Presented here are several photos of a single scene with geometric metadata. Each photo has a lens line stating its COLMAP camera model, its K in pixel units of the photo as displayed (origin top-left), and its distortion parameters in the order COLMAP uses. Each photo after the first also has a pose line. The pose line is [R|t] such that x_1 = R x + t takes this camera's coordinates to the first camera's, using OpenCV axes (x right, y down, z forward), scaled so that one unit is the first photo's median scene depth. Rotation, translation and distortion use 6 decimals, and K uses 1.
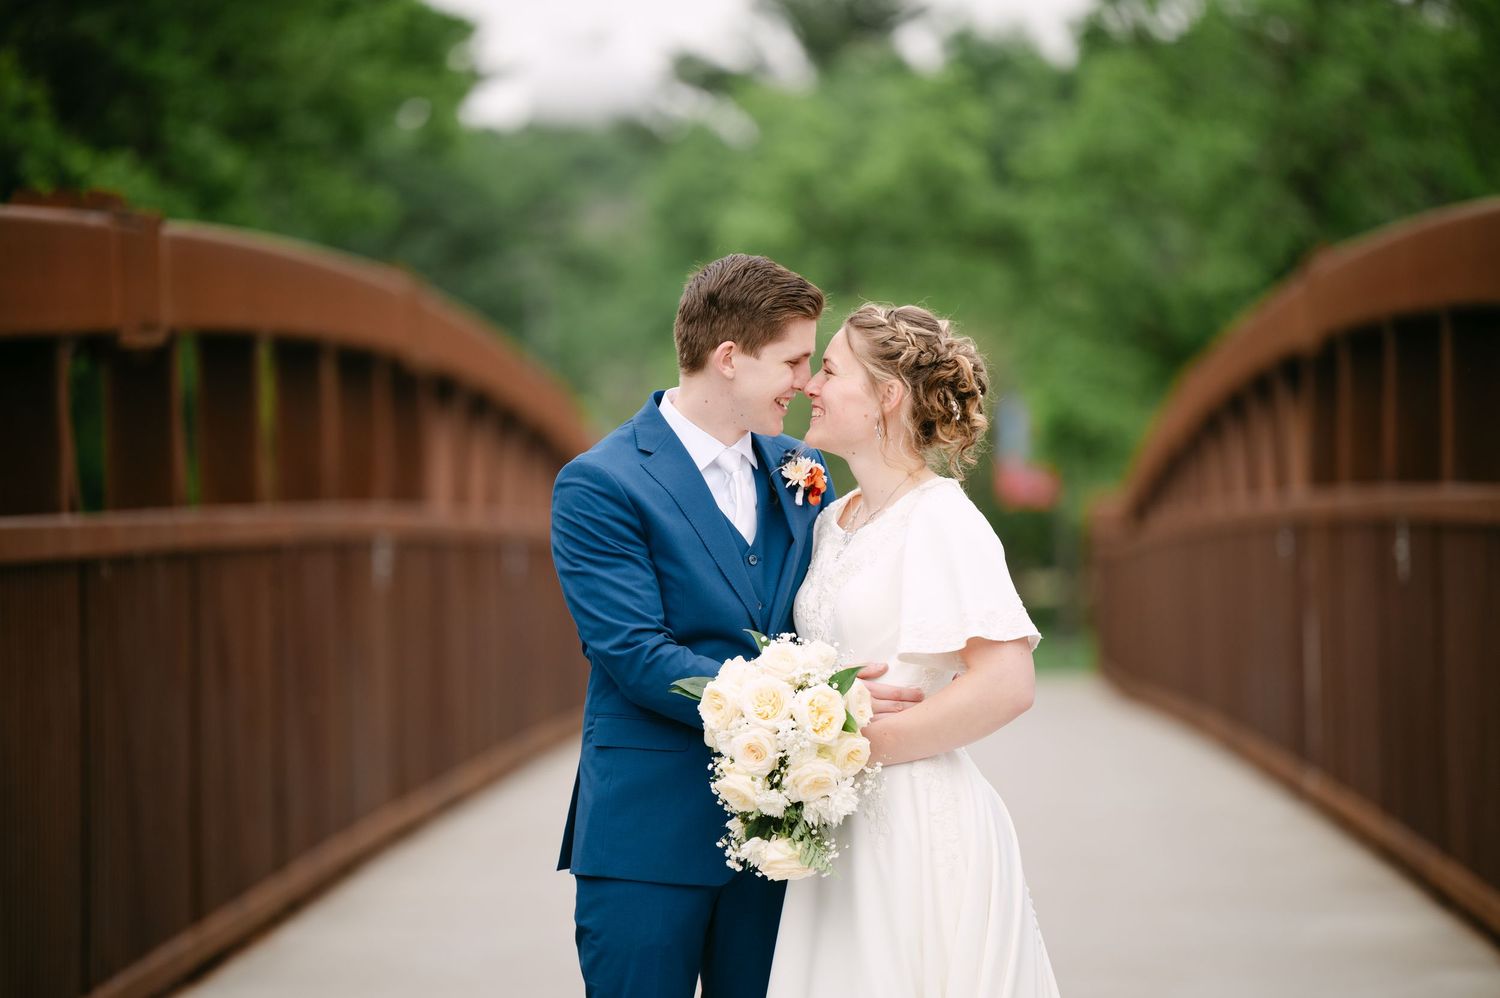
lens RADIAL K [[8475.5, 0, 750.0], [0, 8475.5, 499.0], [0, 0, 1]] dist [2.375185, 0.006898]
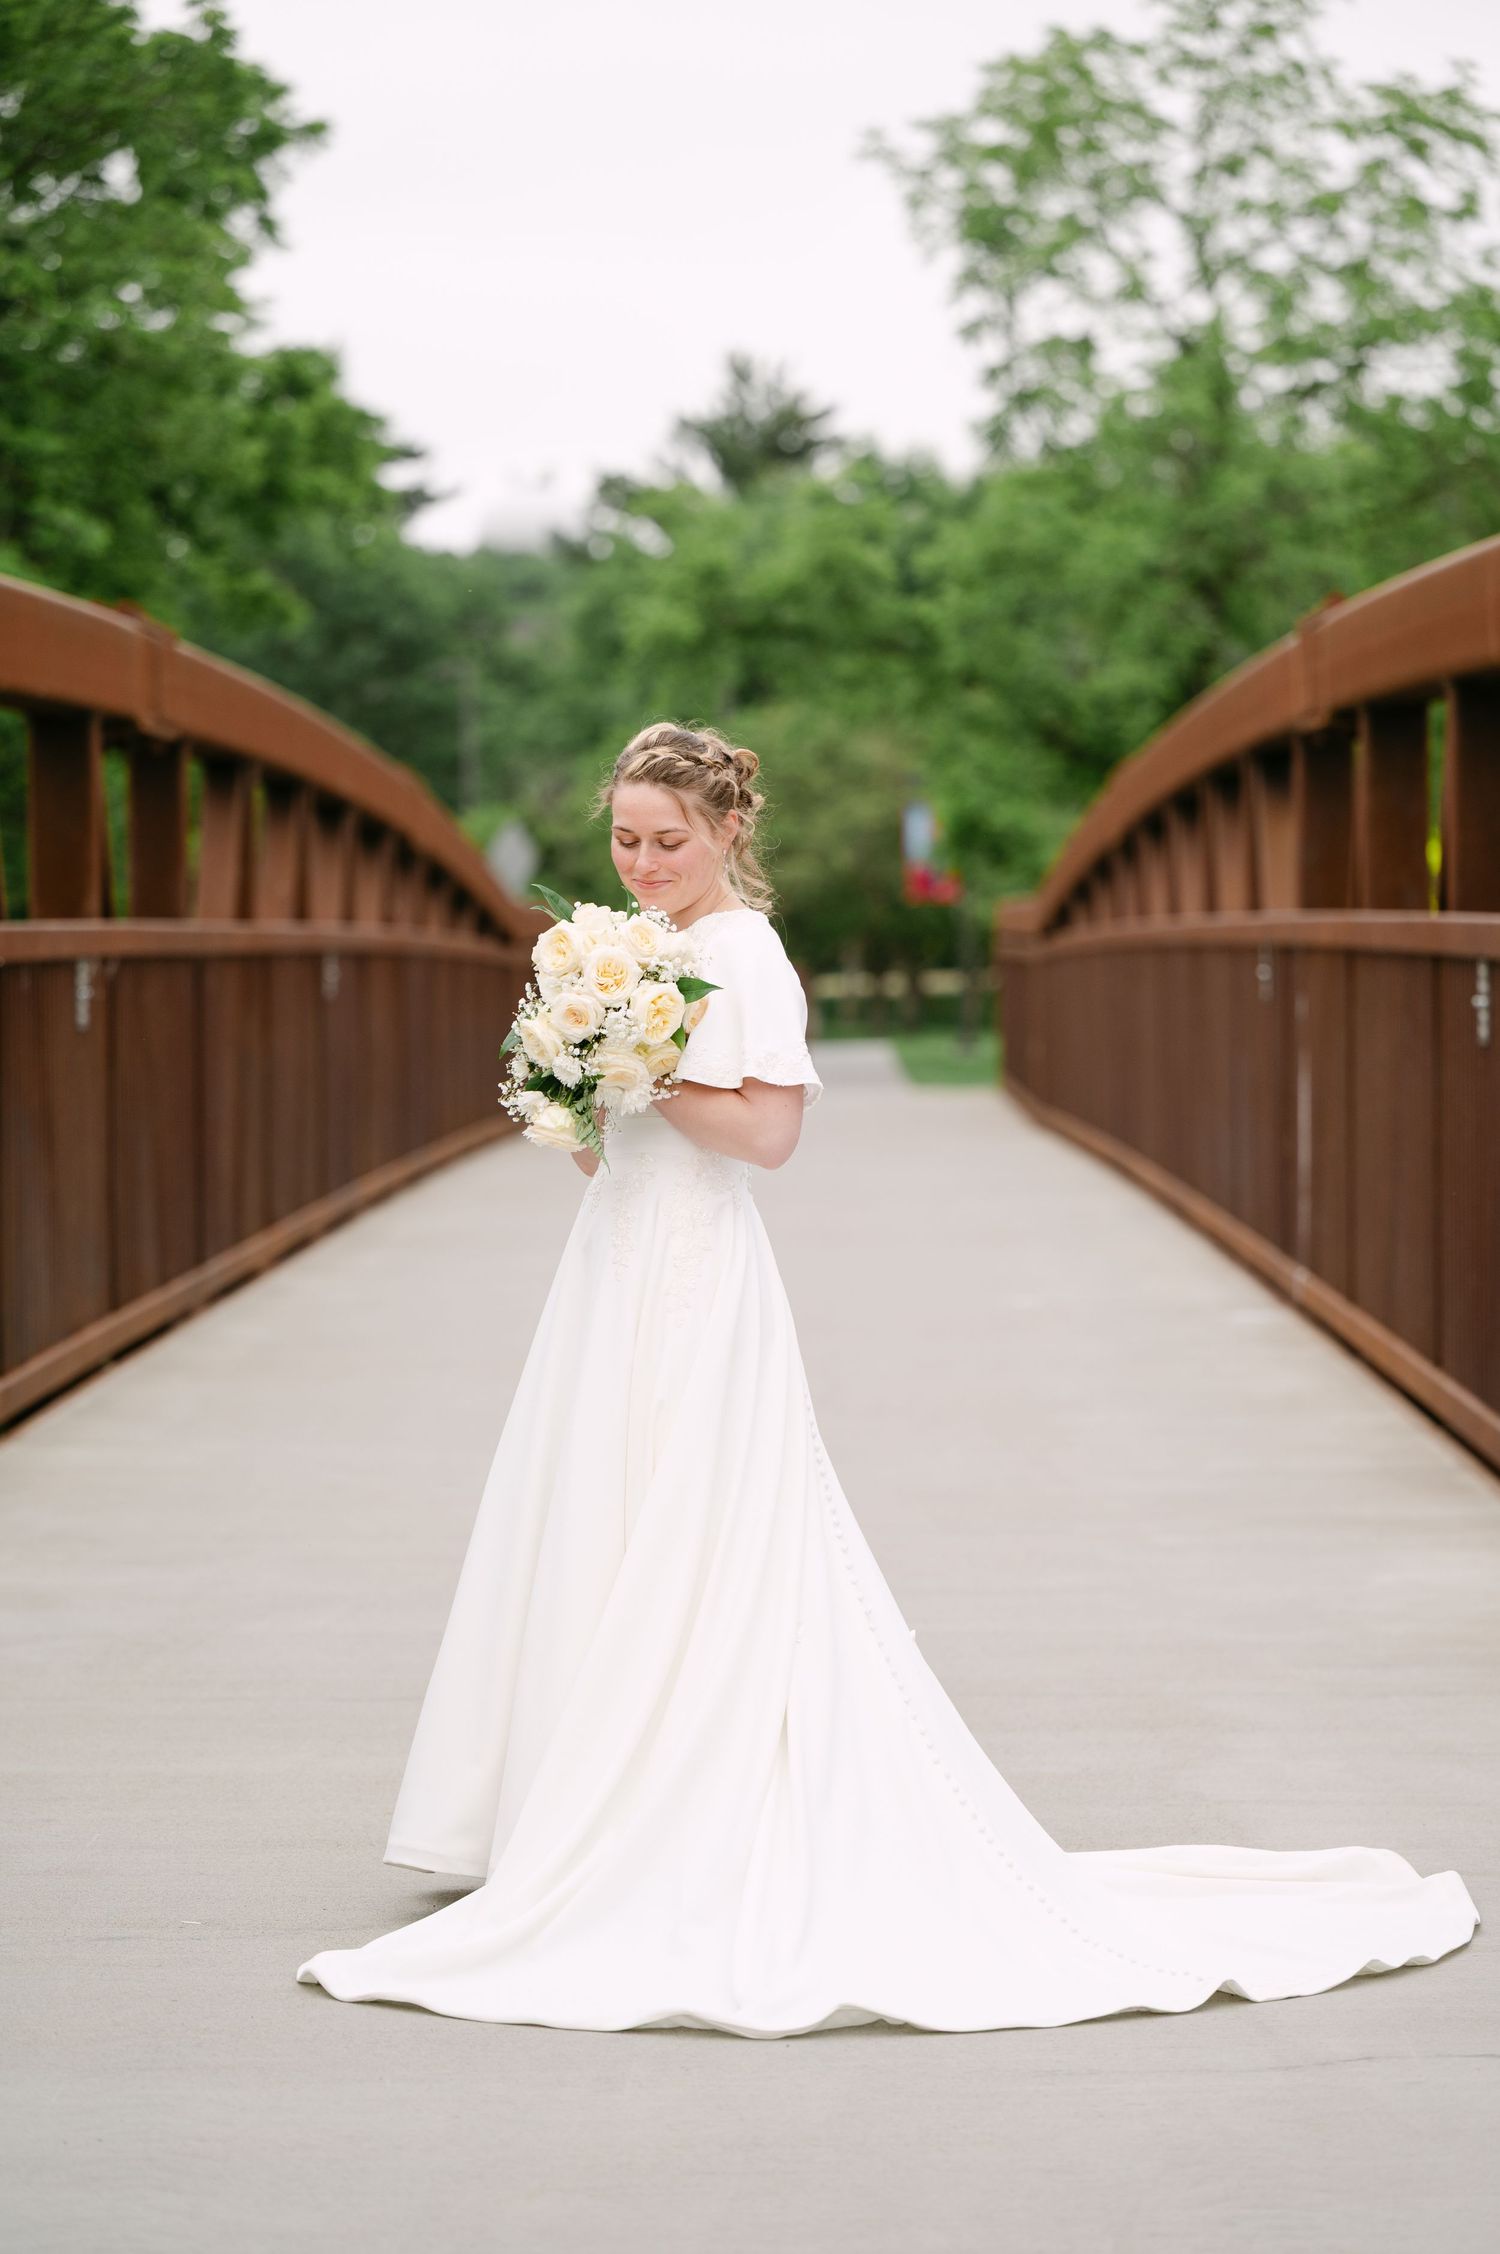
lens RADIAL K [[7131.2, 0, 661.6], [0, 7131.2, 1127.6], [0, 0, 1]] dist [-0.019561, -0.022312]
pose [[0.999927, 0.011618, -0.003321, 0.010141], [-0.011501, 0.999374, 0.033469, -0.002429], [0.003707, -0.033428, 0.999434, 0.397111]]
